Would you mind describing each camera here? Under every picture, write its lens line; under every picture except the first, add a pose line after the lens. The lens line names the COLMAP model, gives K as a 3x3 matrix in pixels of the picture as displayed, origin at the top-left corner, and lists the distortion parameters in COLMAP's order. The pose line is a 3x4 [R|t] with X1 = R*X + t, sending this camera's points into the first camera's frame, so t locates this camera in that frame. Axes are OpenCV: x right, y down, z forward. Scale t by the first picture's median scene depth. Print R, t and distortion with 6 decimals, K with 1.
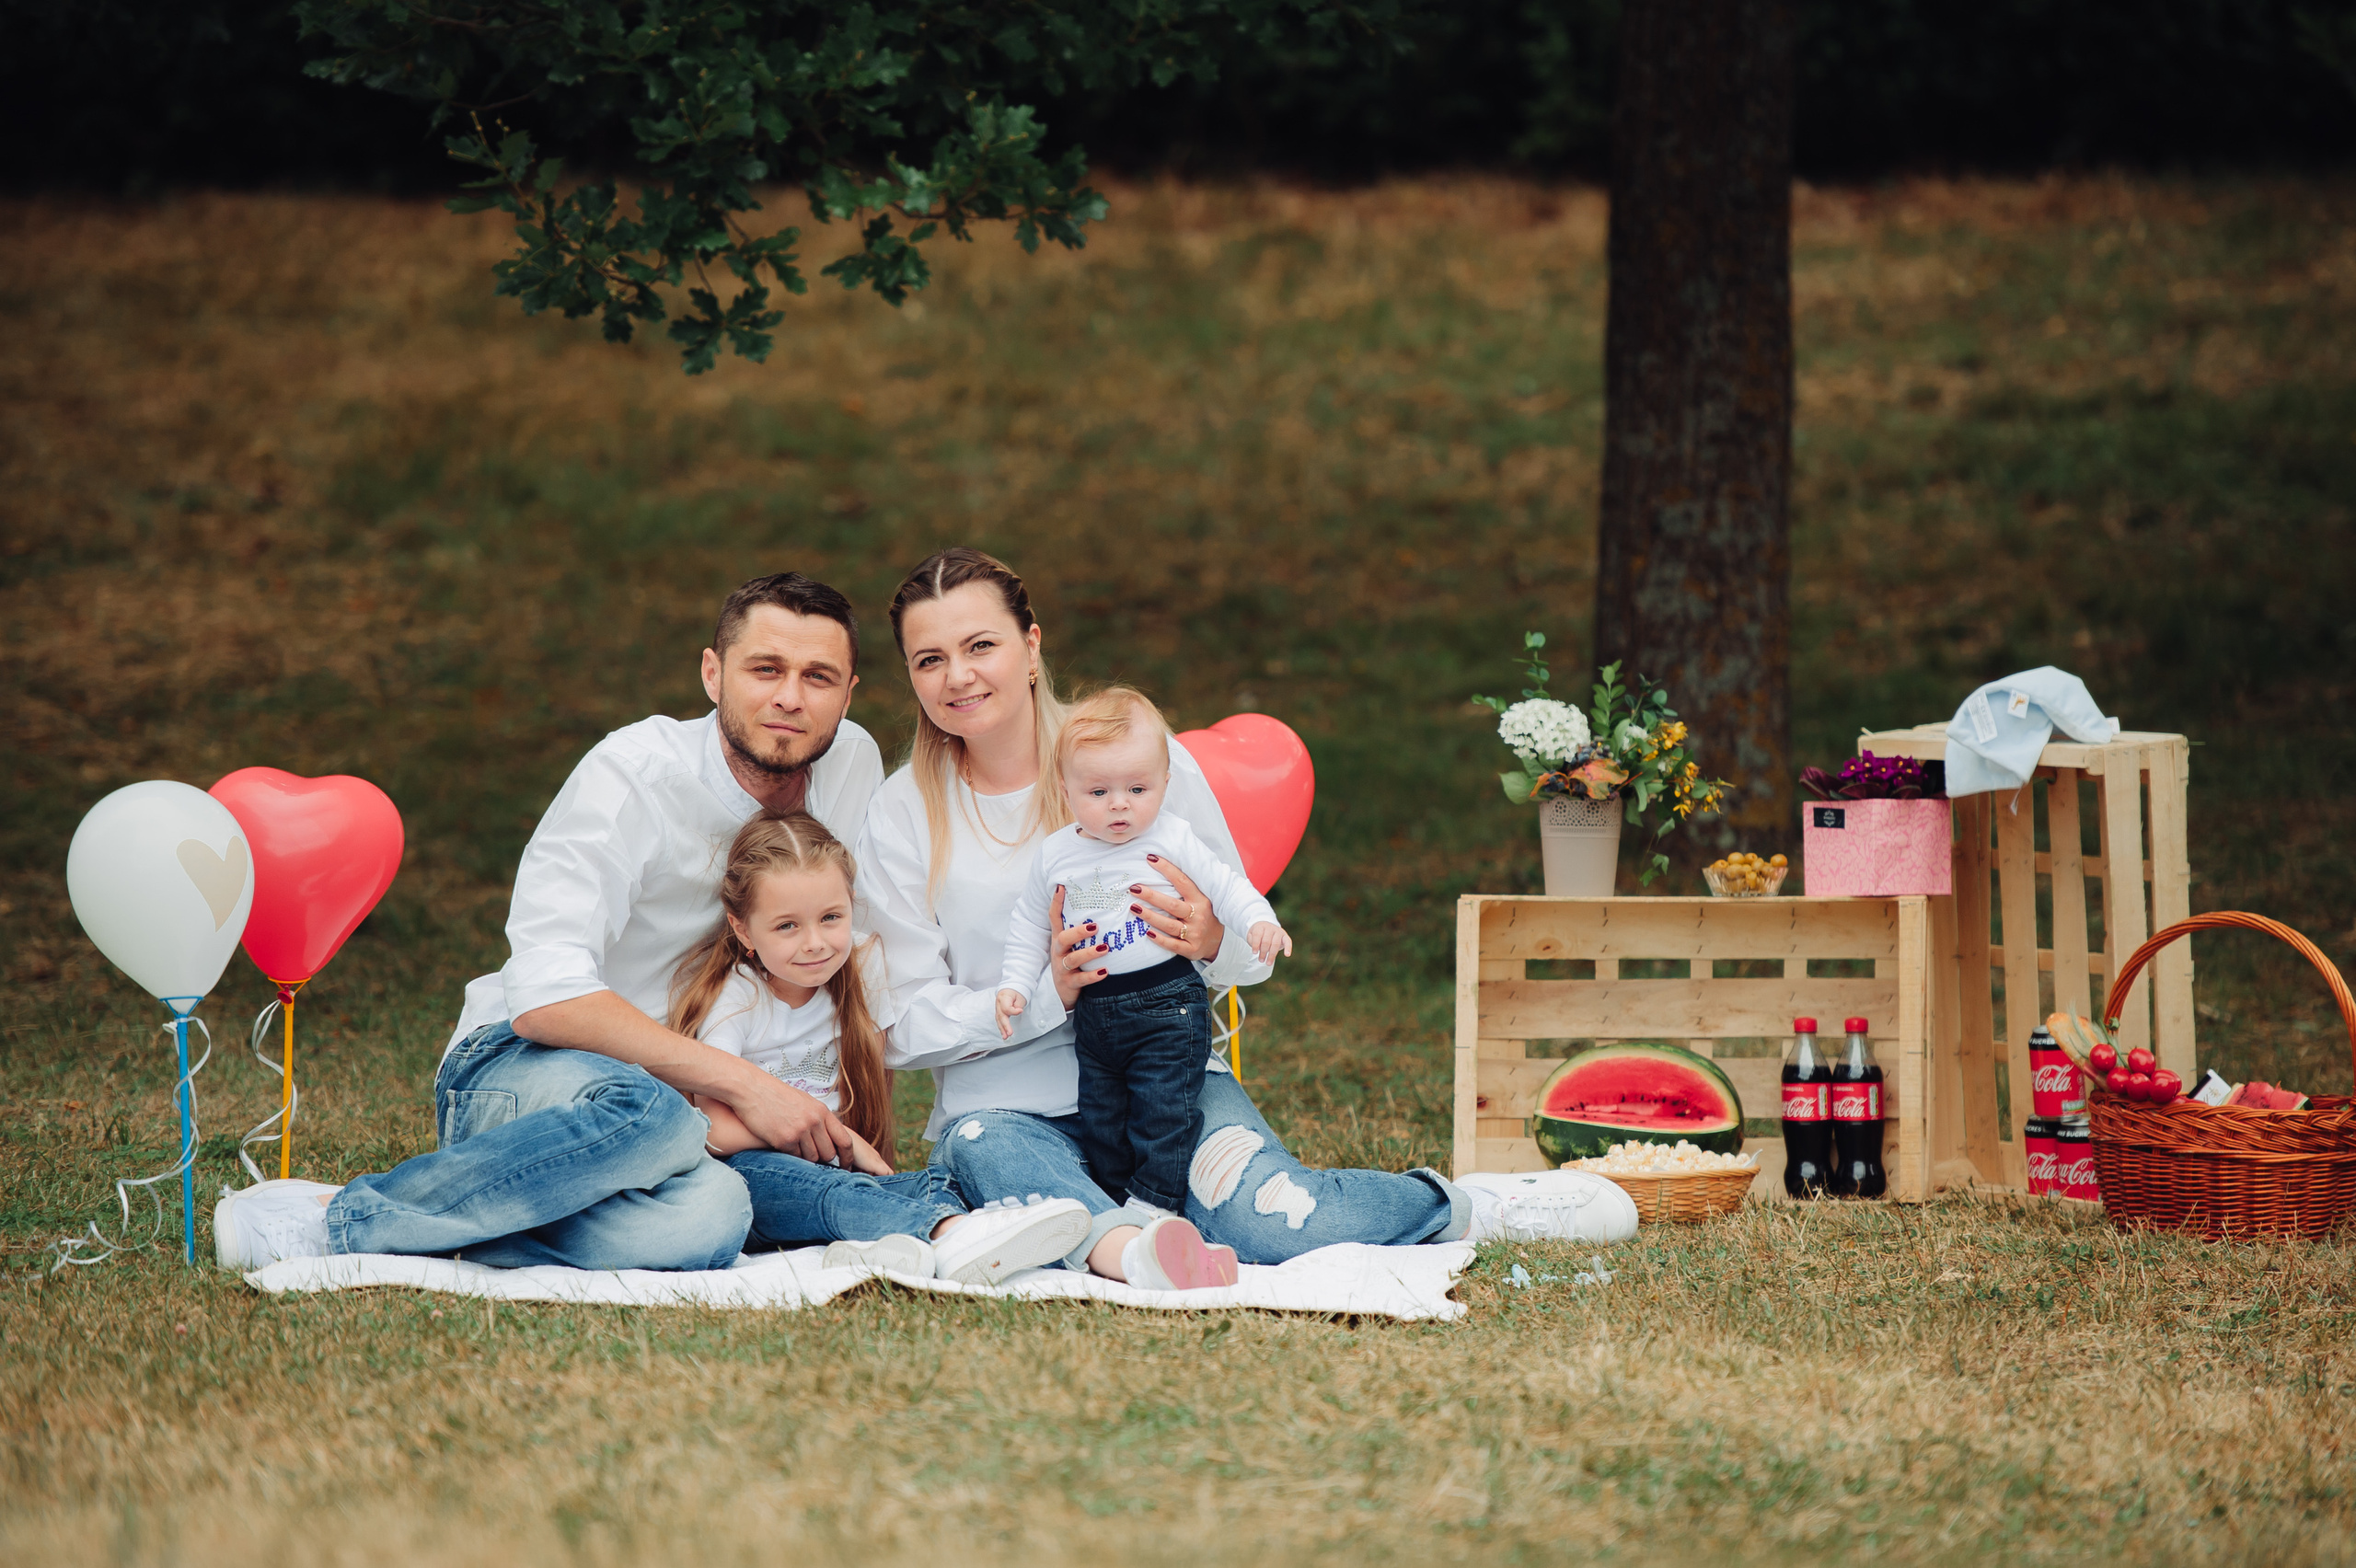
lens RADIAL K [[12217.5, 0, 1178.0], [0, 12217.5, 784.0], [0, 0, 1]] dist [2.001835, 11.771869]
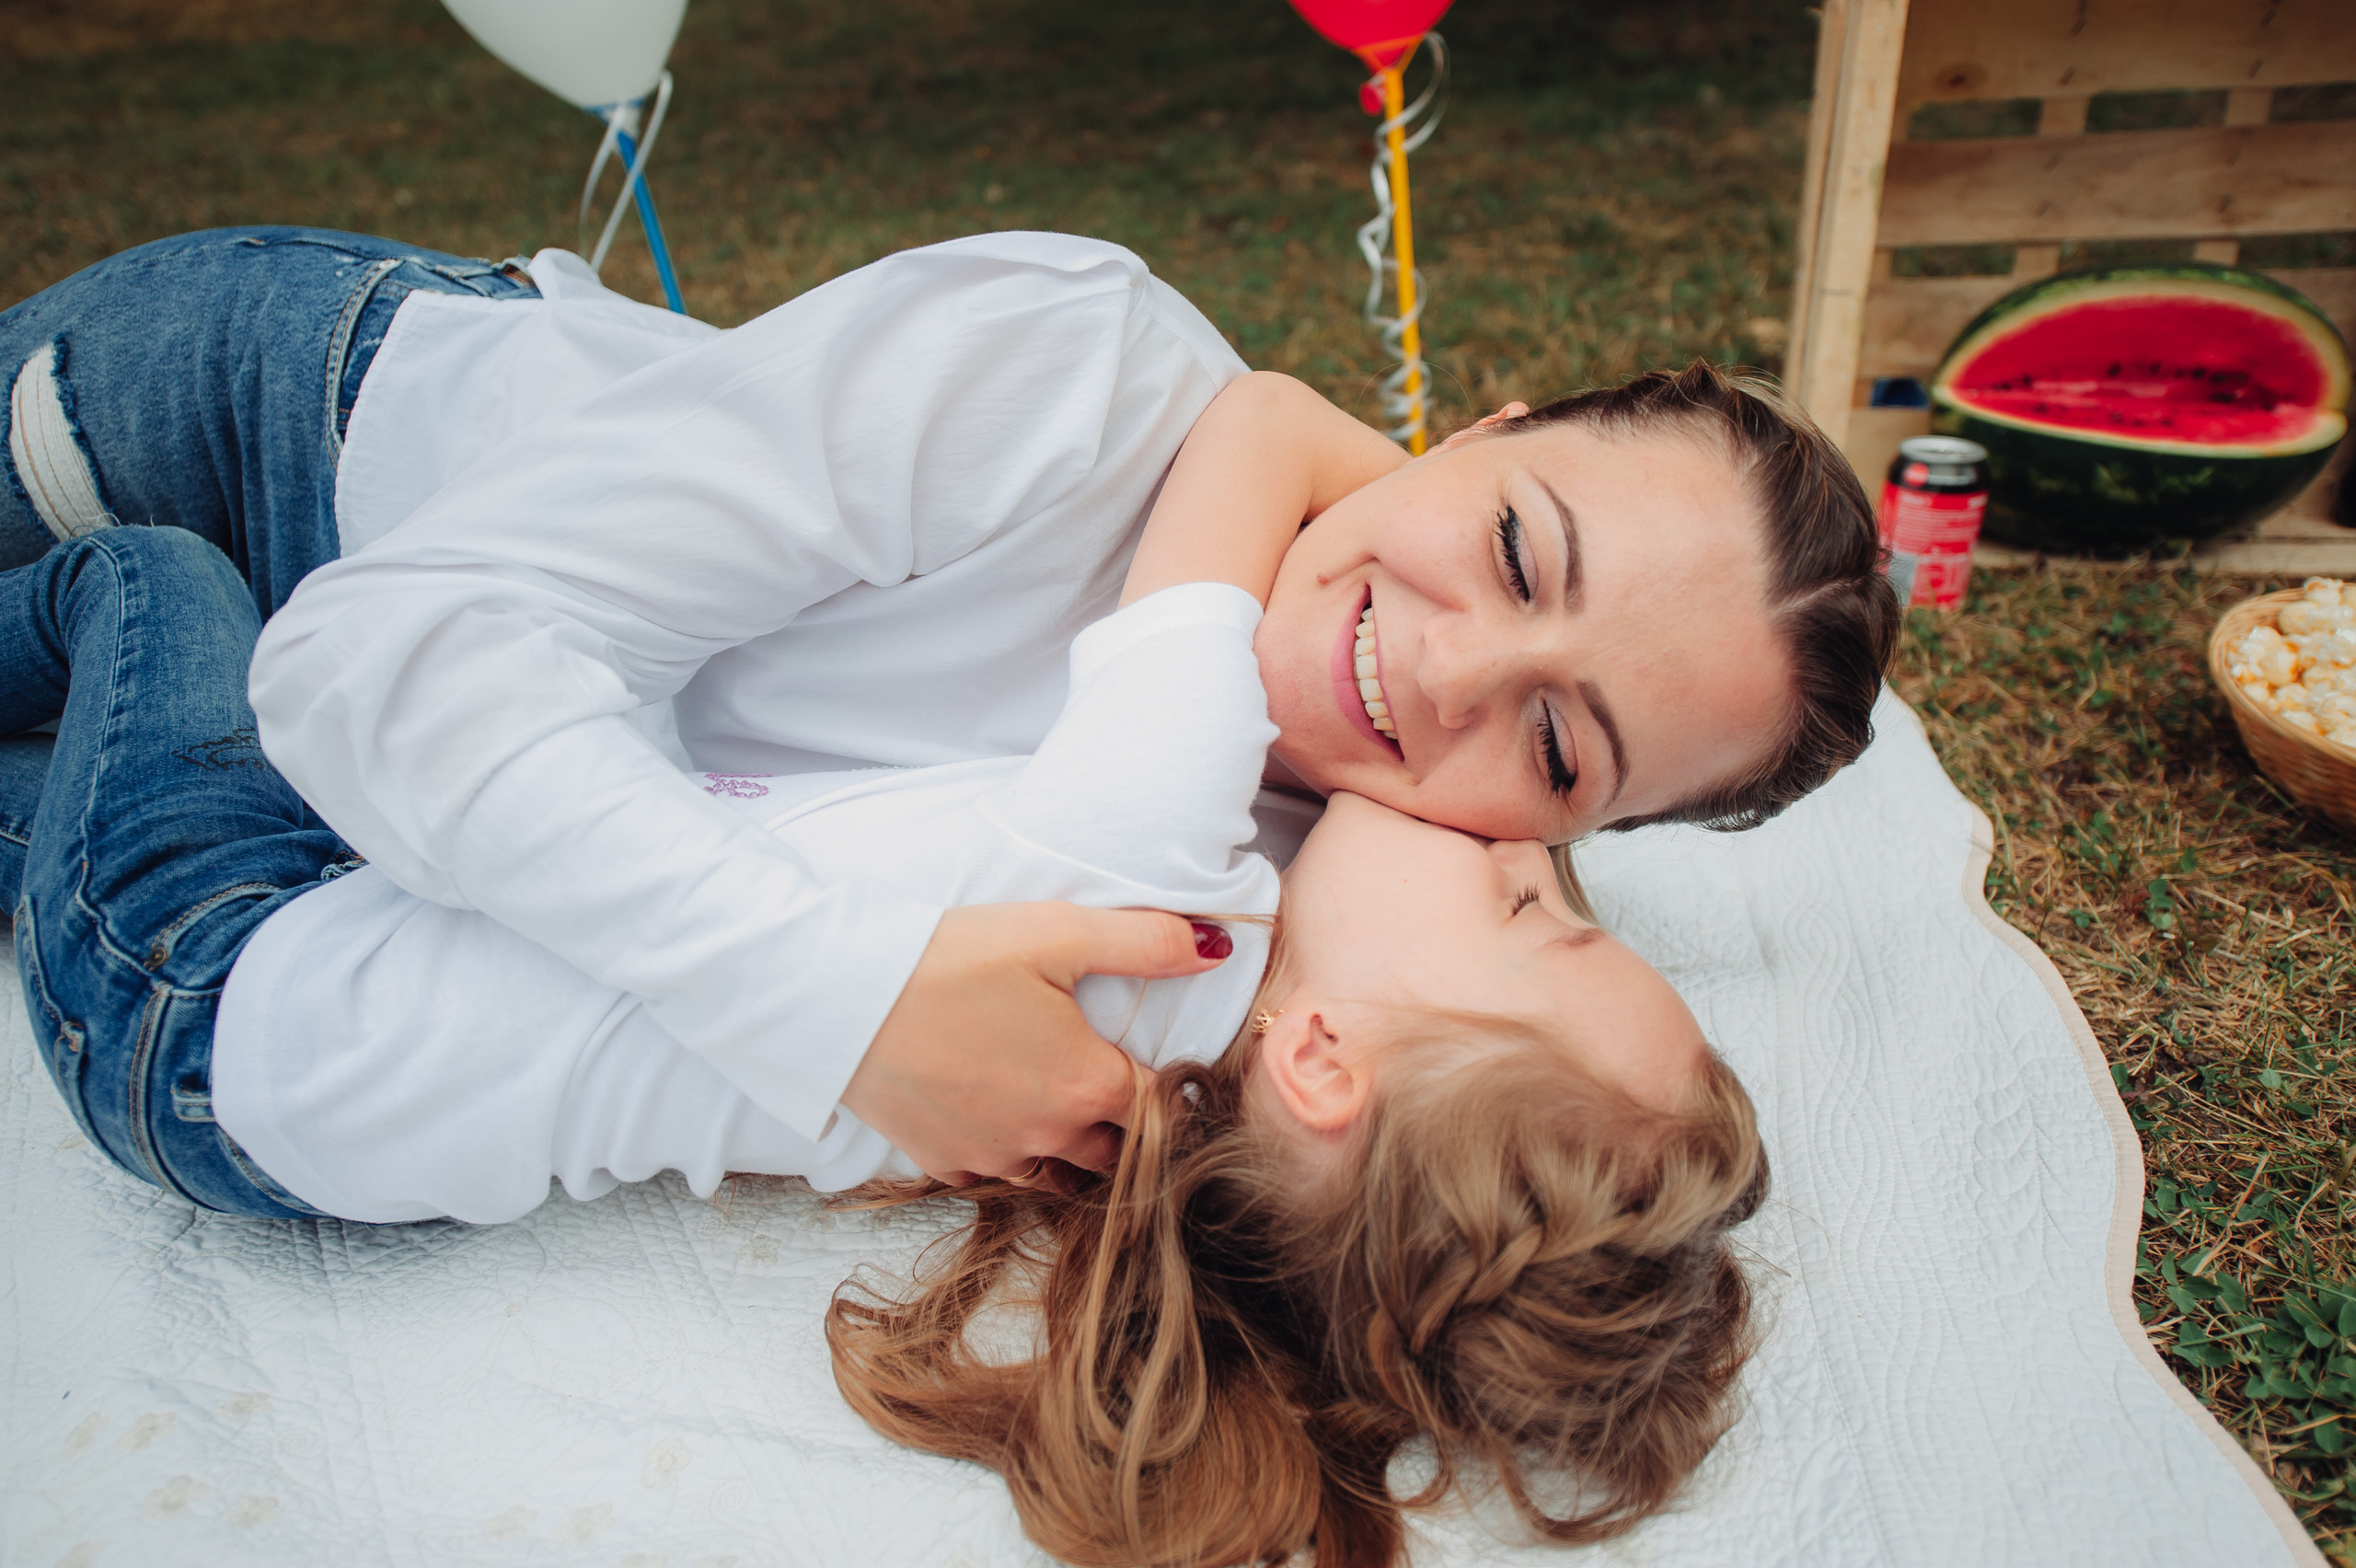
lens RADIAL K [[1526.0, 0, 1178.0], [0, 1526.0, 784.0], [0, 0, 1]] dist [0.001215, 0.002091]
pose [[0.991192, 0.008451, -0.132166, 0.003133], [0.050206, 0.899495, 0.434036, 0.010057], [0.122551, -0.436848, 0.891148, 0.916037]]
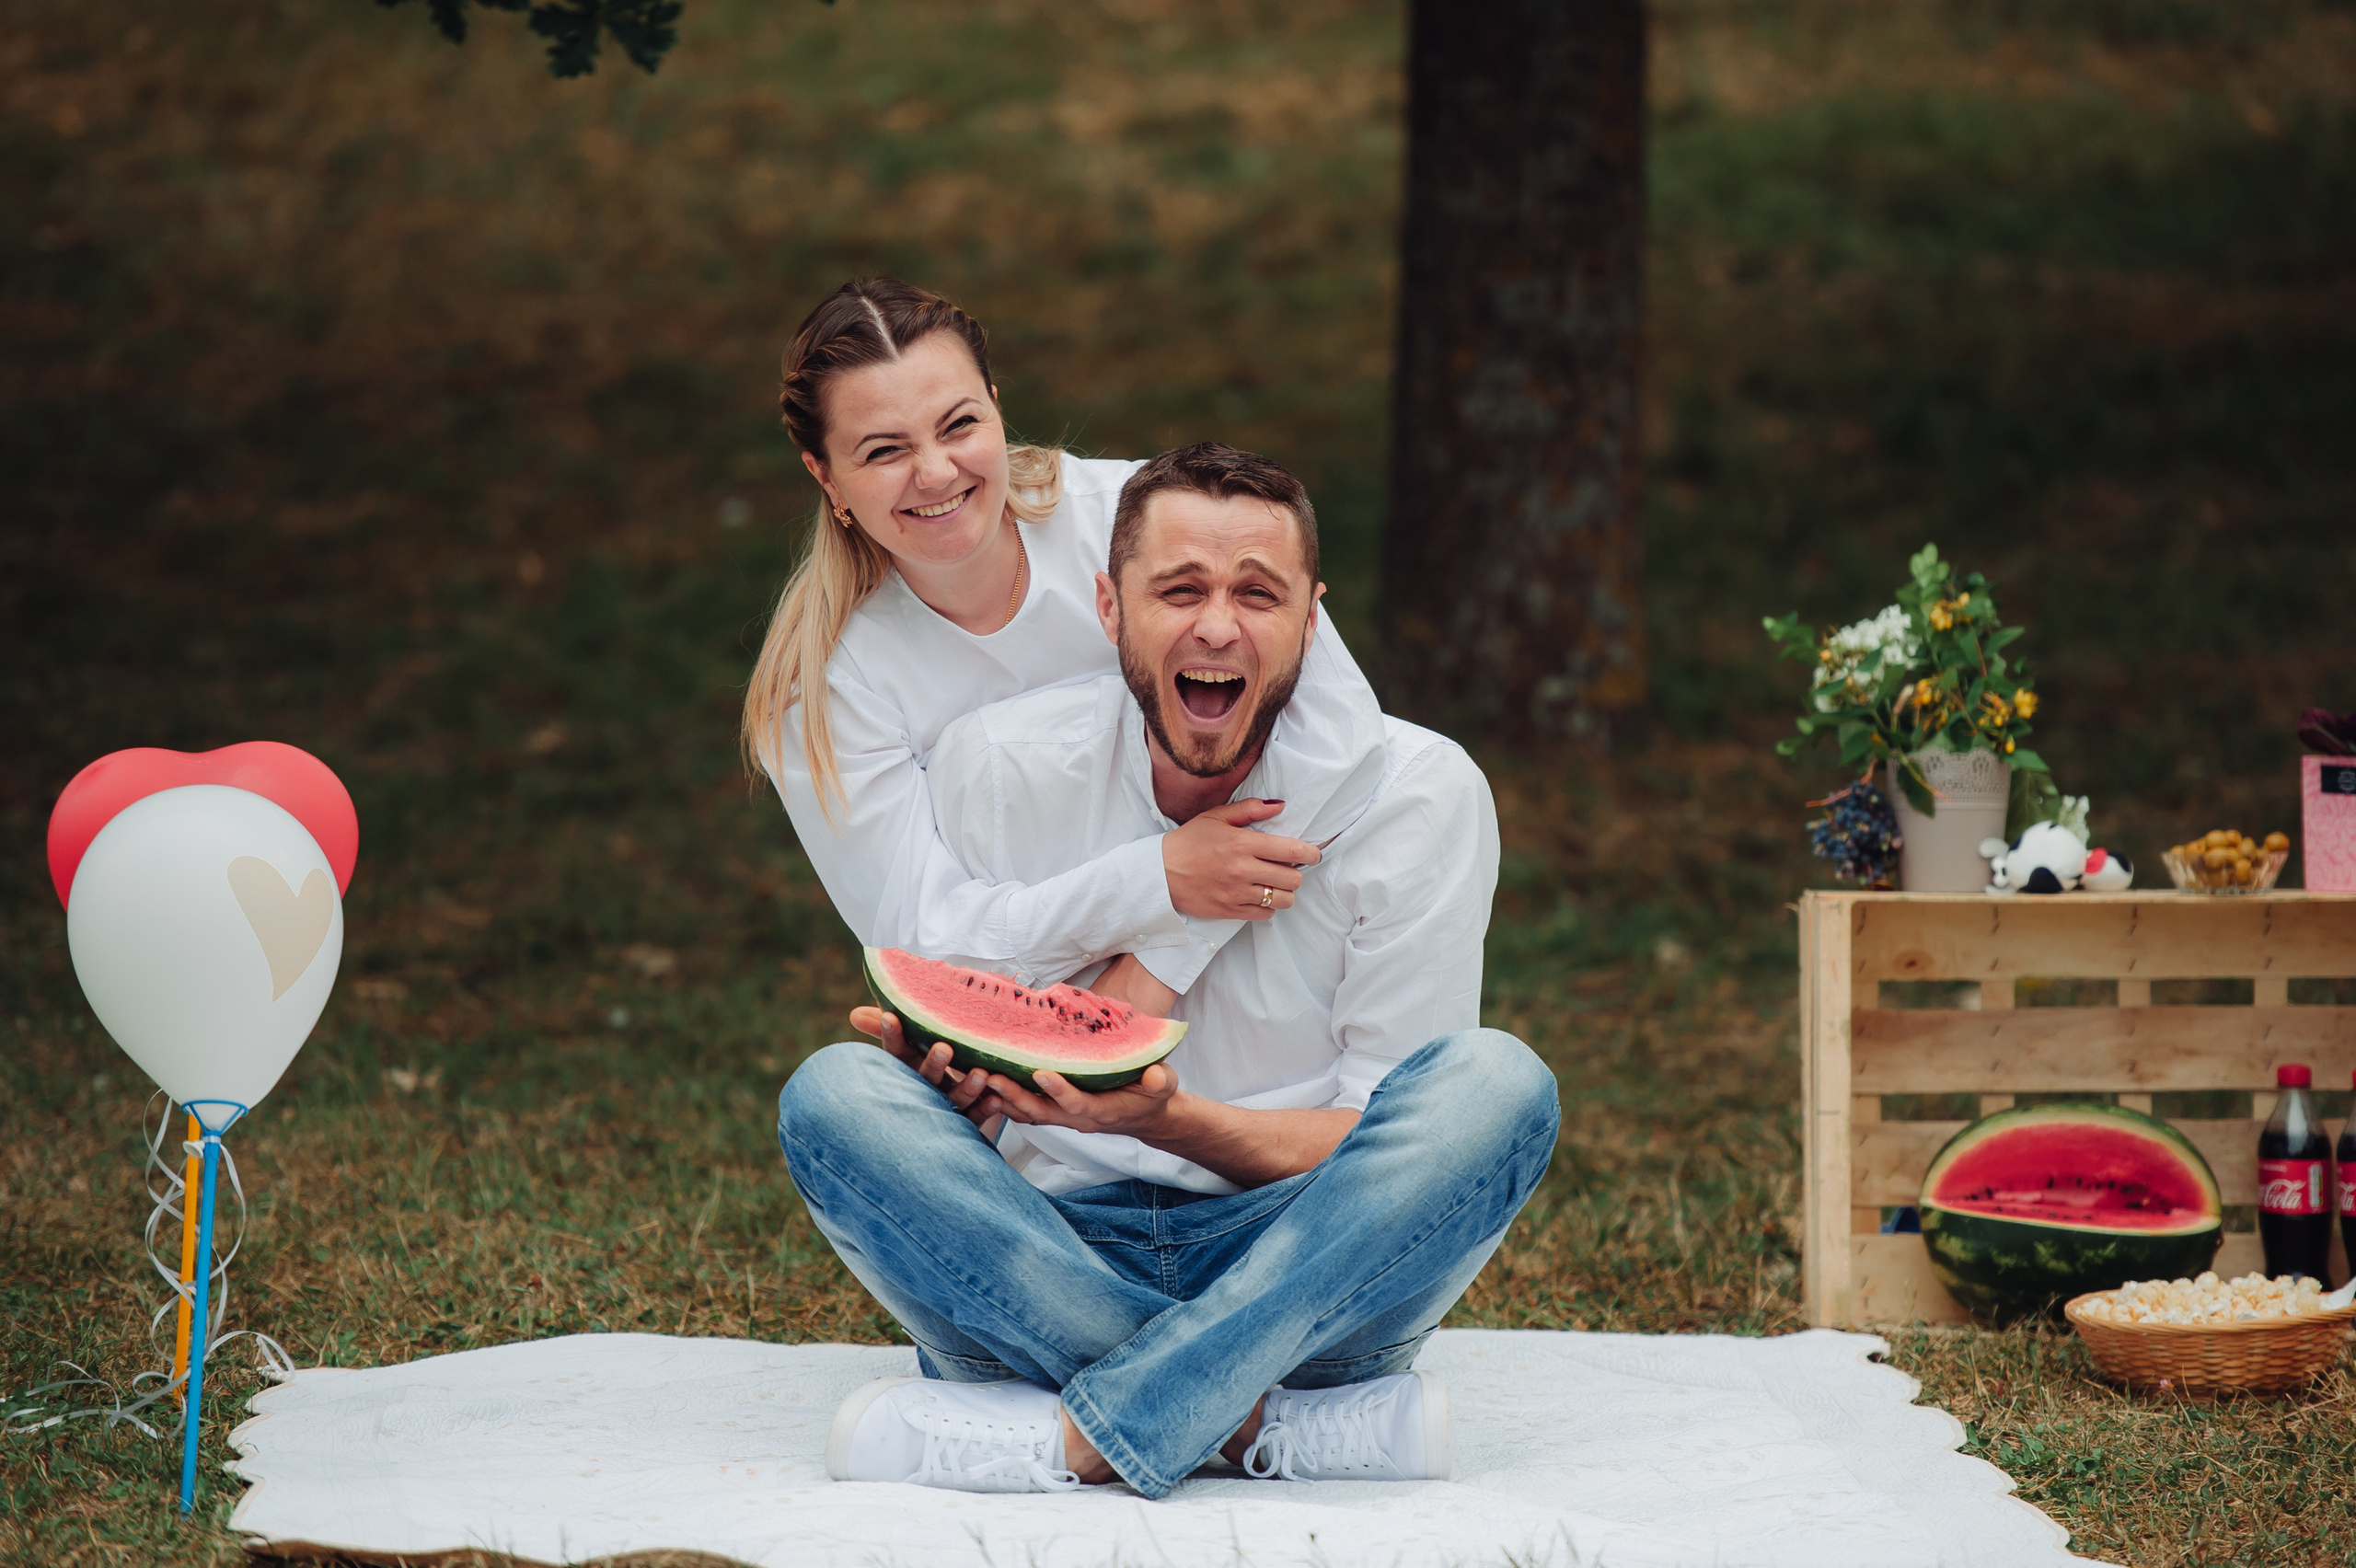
lens RADIAL K [[12184.6, 0, 1178.0], [0, 12184.6, 784.0], [0, 0, 1]] dist [1.803570, 18.257645]
pose [[0.987345, -0.009301, 0.158313, -0.123010], [0.004272, 0.999476, 0.032074, -0.019729], [-0.158528, -0.030992, 0.986868, 0.311499]]
